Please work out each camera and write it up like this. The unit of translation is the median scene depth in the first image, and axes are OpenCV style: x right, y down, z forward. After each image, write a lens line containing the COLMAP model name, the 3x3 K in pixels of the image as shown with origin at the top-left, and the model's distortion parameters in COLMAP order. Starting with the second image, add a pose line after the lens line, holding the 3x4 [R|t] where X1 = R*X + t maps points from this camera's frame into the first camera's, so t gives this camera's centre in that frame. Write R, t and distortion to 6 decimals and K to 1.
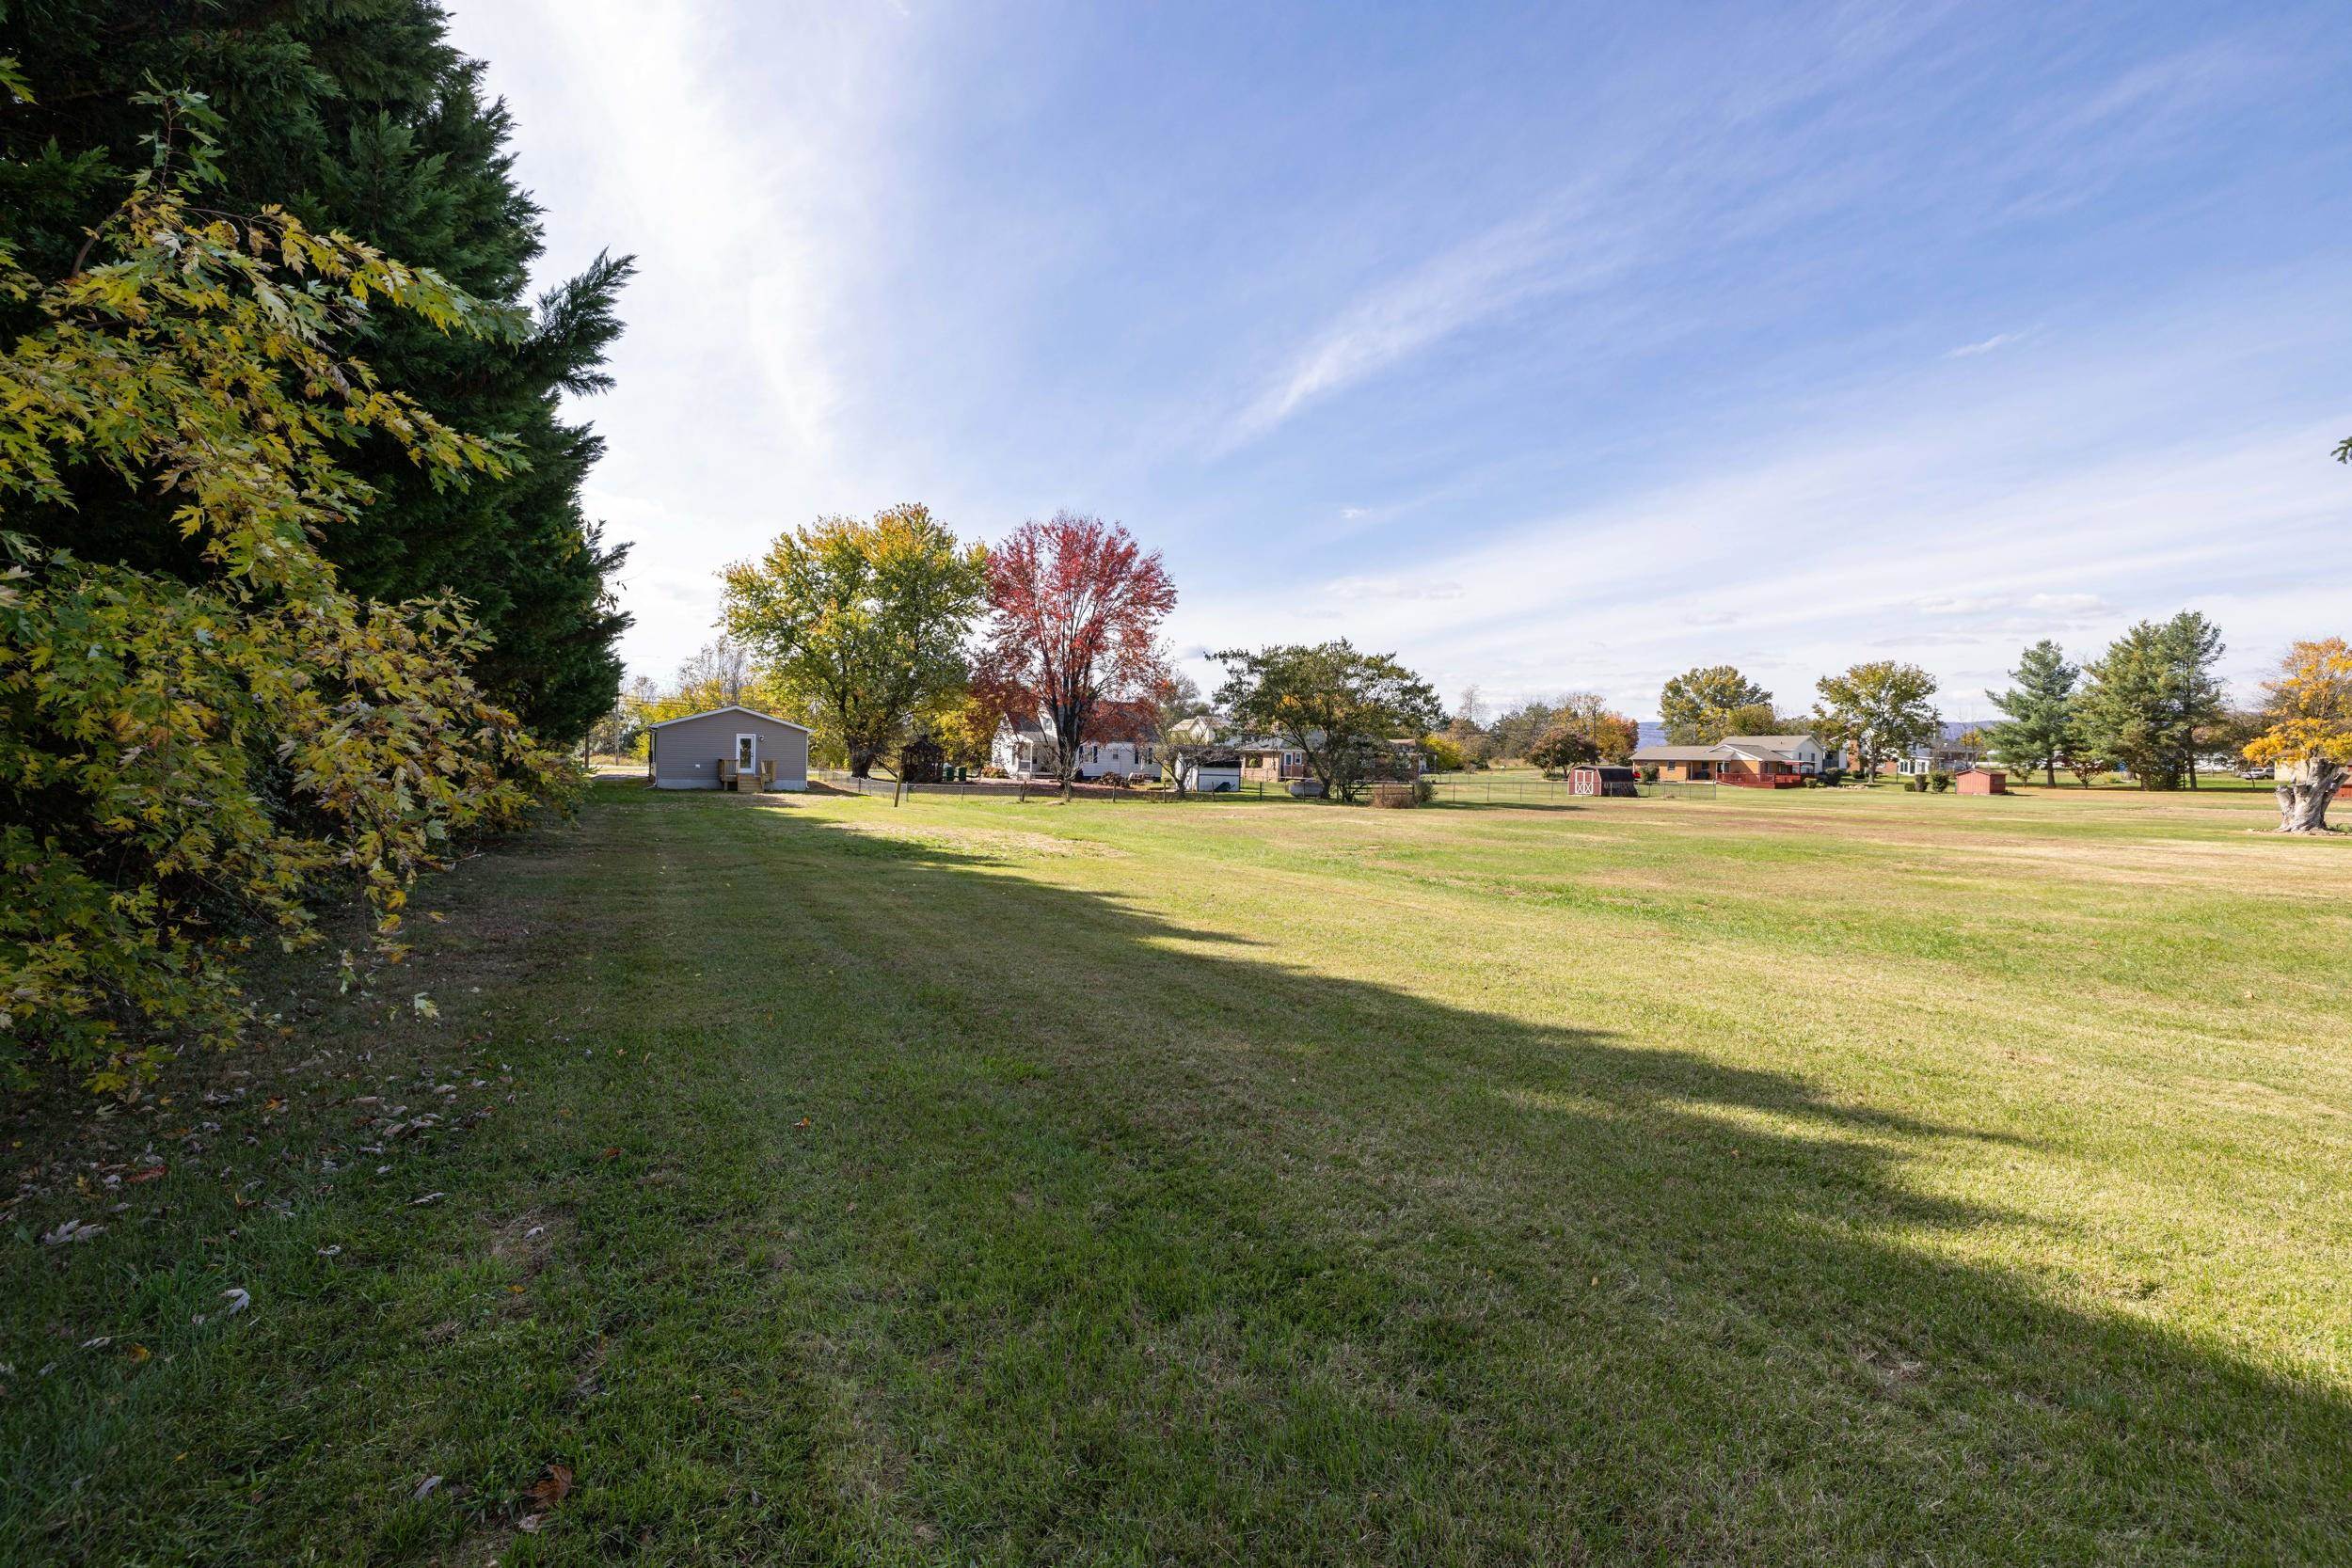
lens RADIAL K [[991.6, 0, 1169.2], [0, 991.6, 764.6], [0, 0, 1]] dist [0.001386, 0.000620]
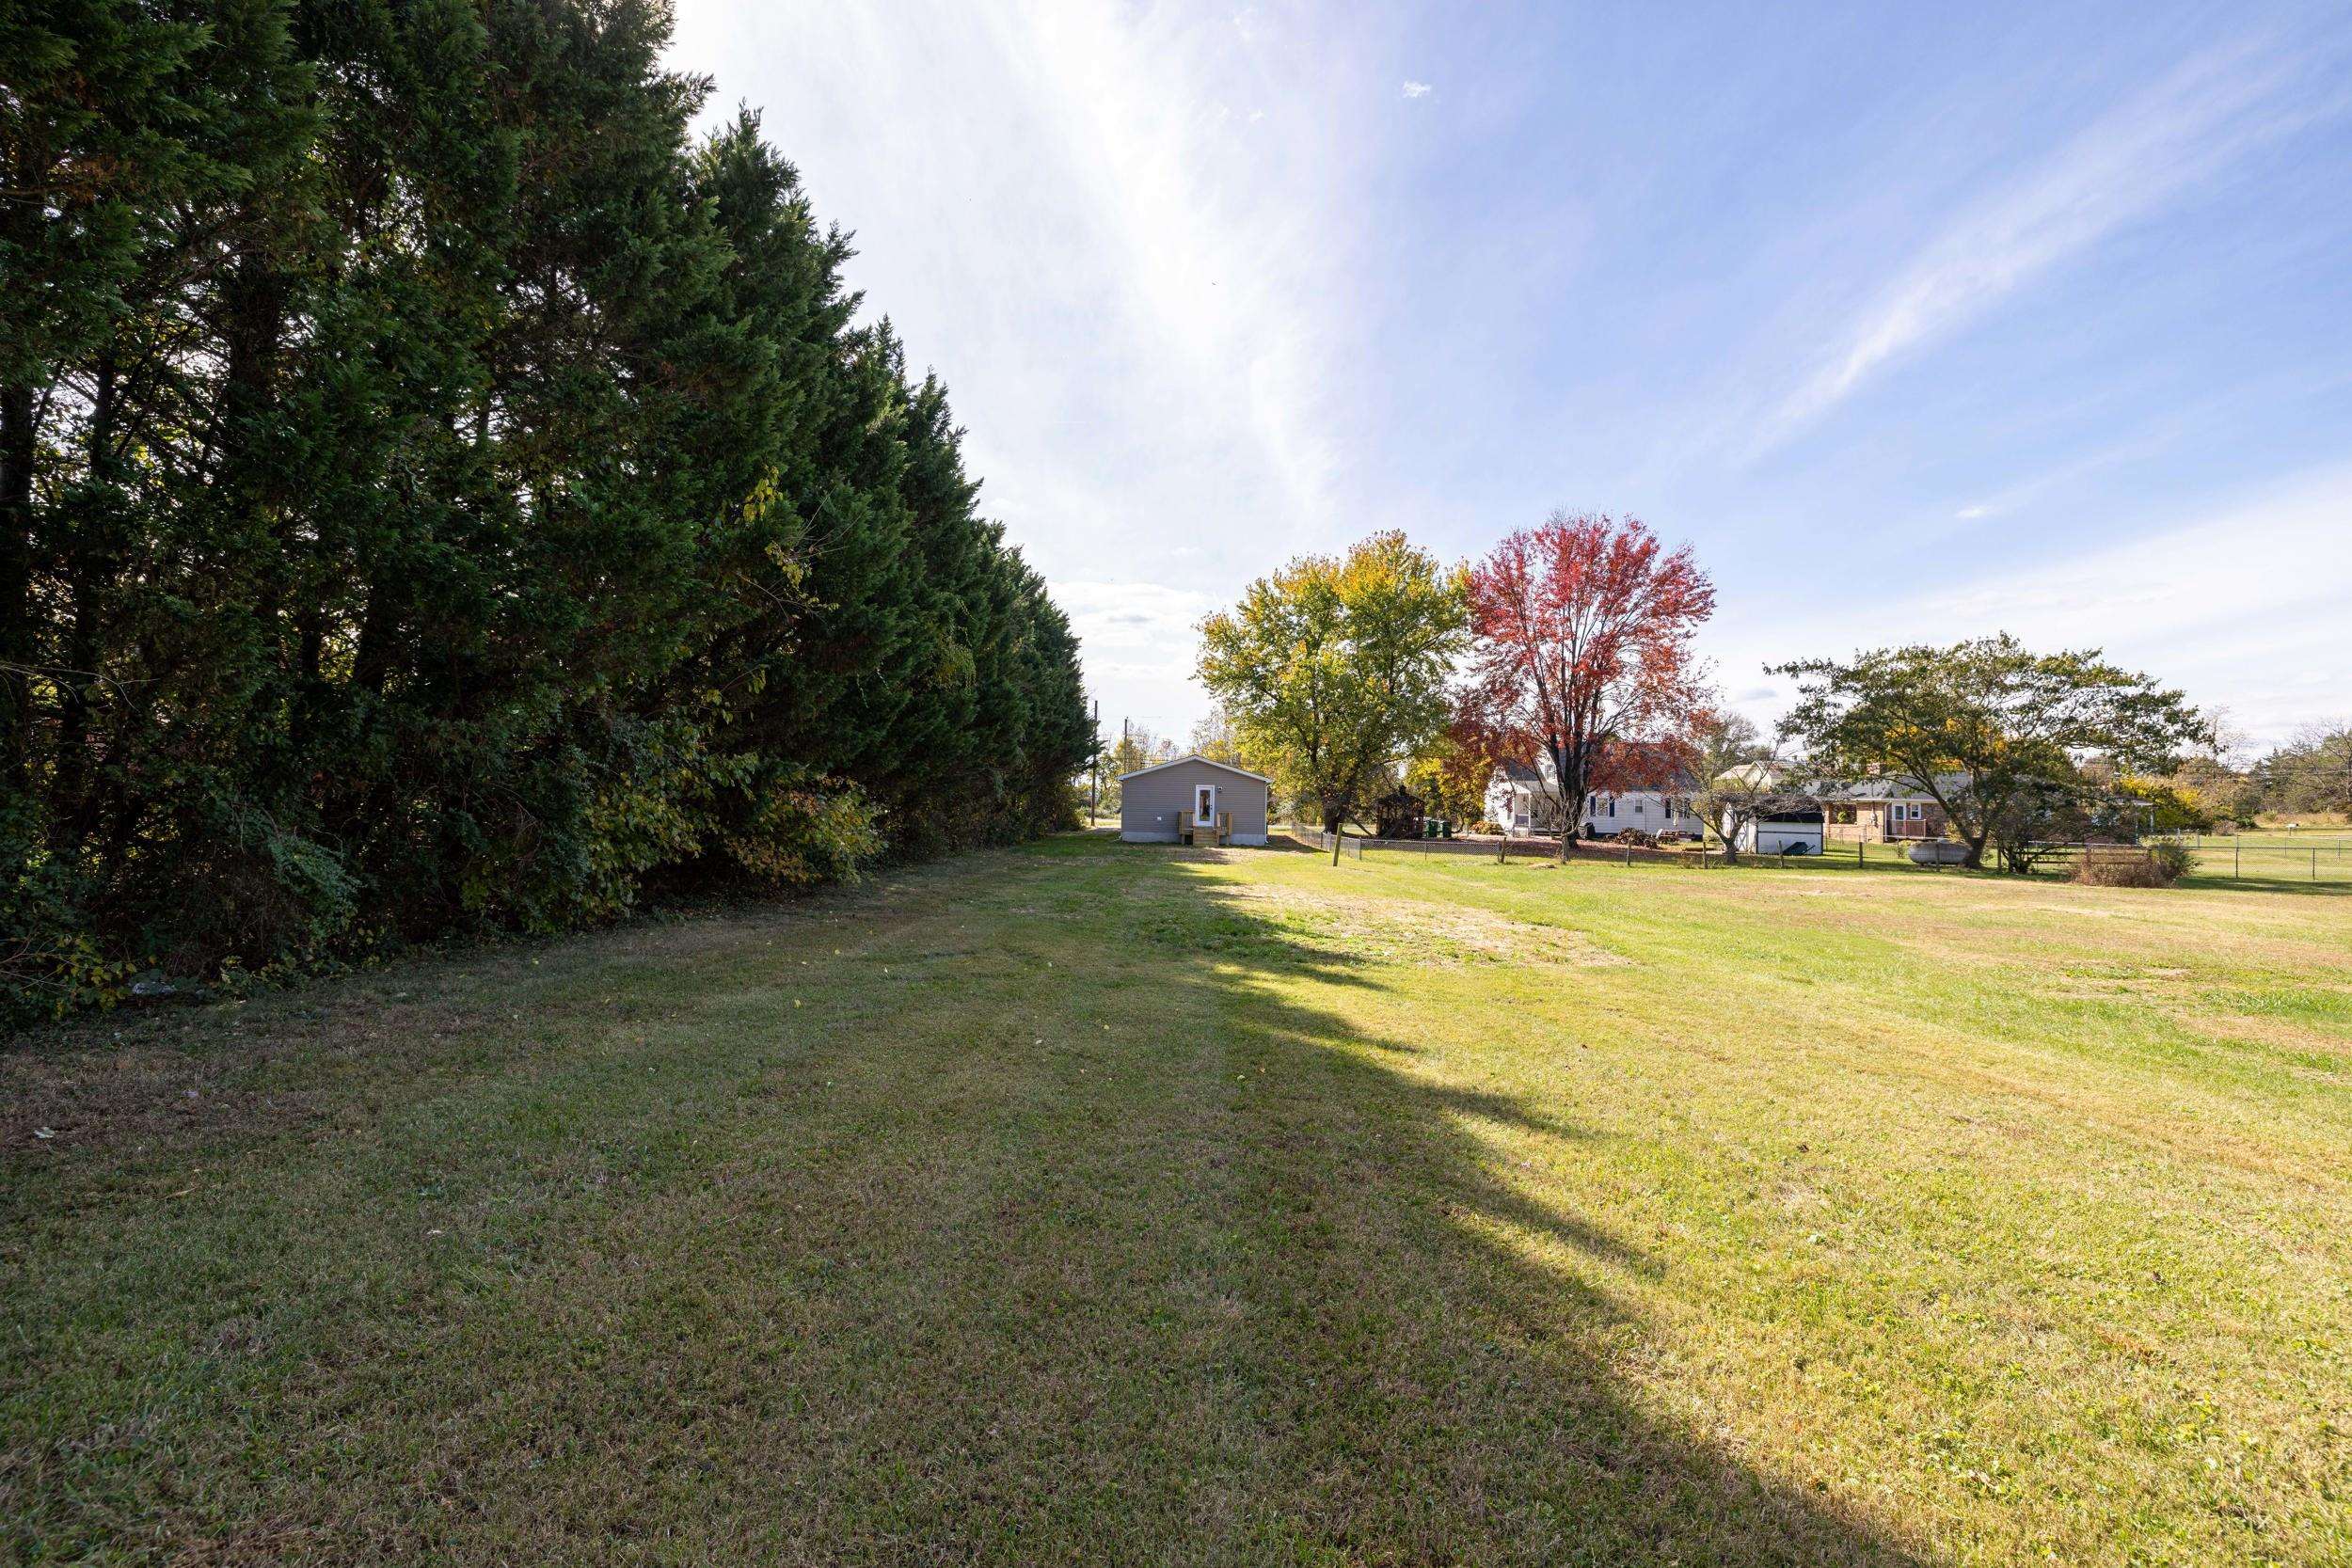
lens RADIAL K [[991.6, 0, 1177.3], [0, 991.6, 769.3], [0, 0, 1]] dist [0.001386, 0.000620]
pose [[0.877578, -0.023374, -0.478863, 0.004693], [-0.002203, 0.998604, -0.052780, 0.003414], [0.479428, 0.047373, 0.876302, 0.124742]]
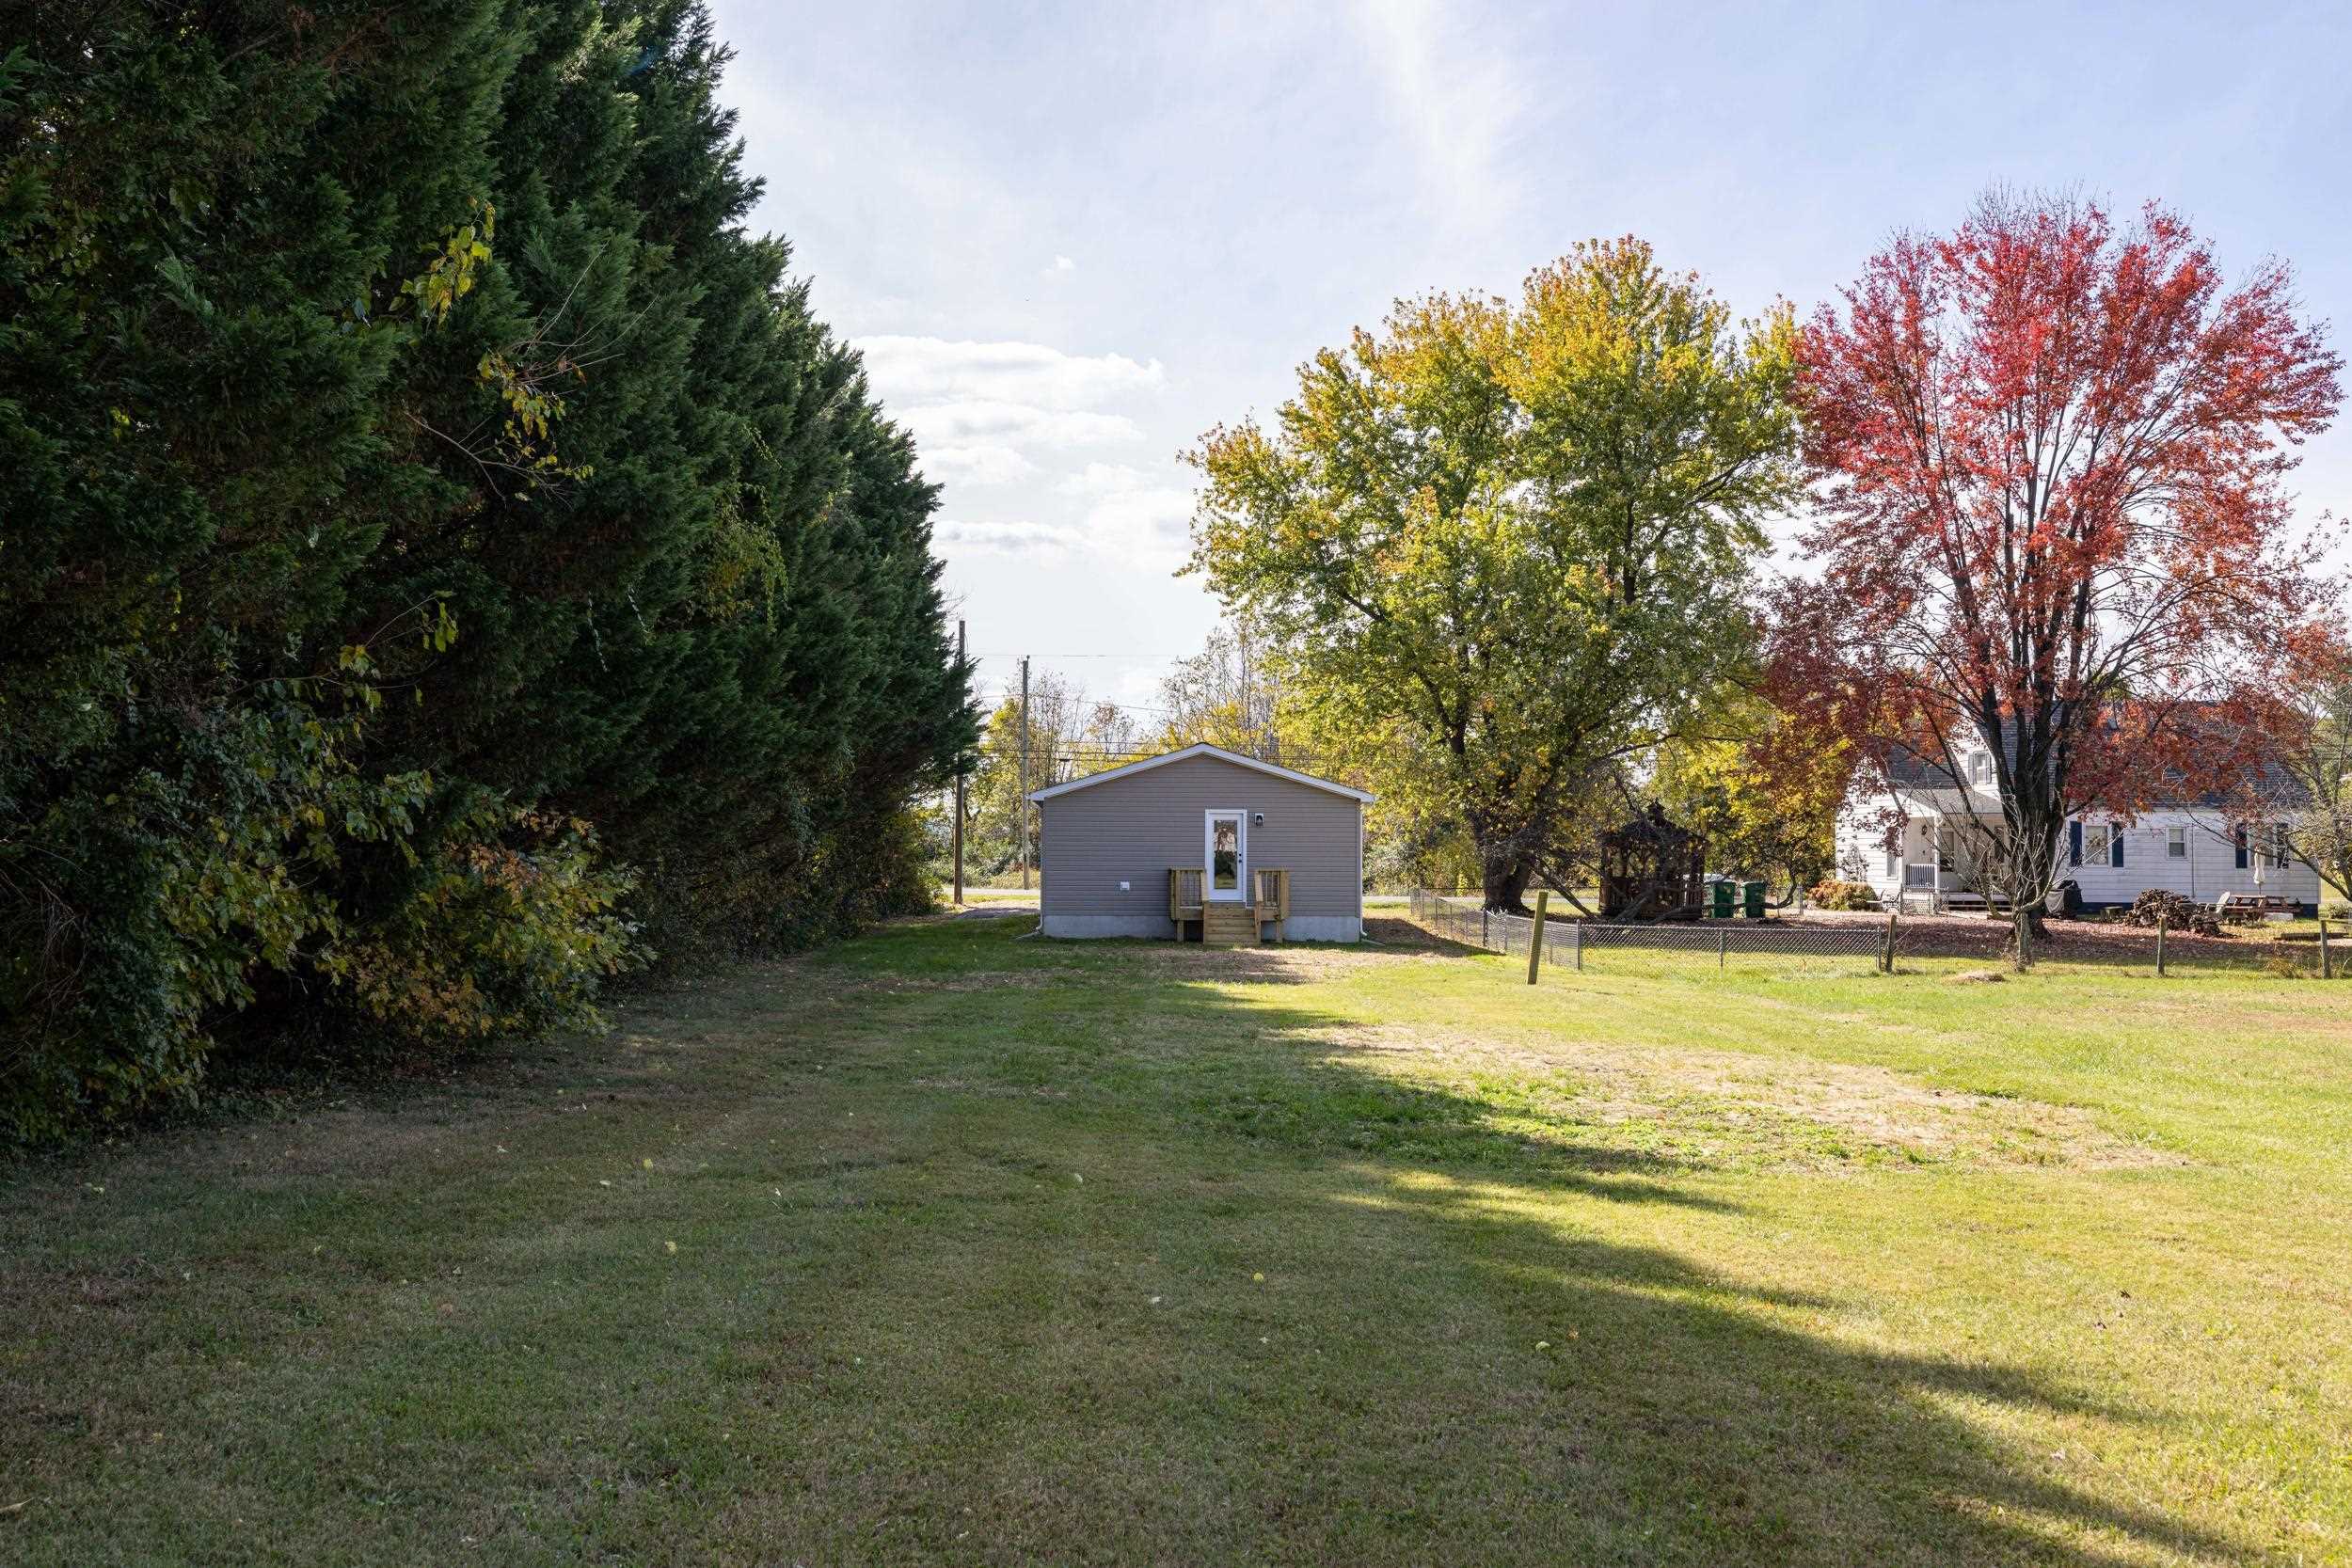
lens RADIAL K [[2282.3, 0, 1176.5], [0, 2282.3, 766.0], [0, 0, 1]] dist [0.015442, 0.000000]
pose [[0.889388, -0.036313, -0.455709, 0.004384], [0.013043, 0.998450, -0.054106, 0.002650], [0.456967, 0.042177, 0.888483, 0.091094]]
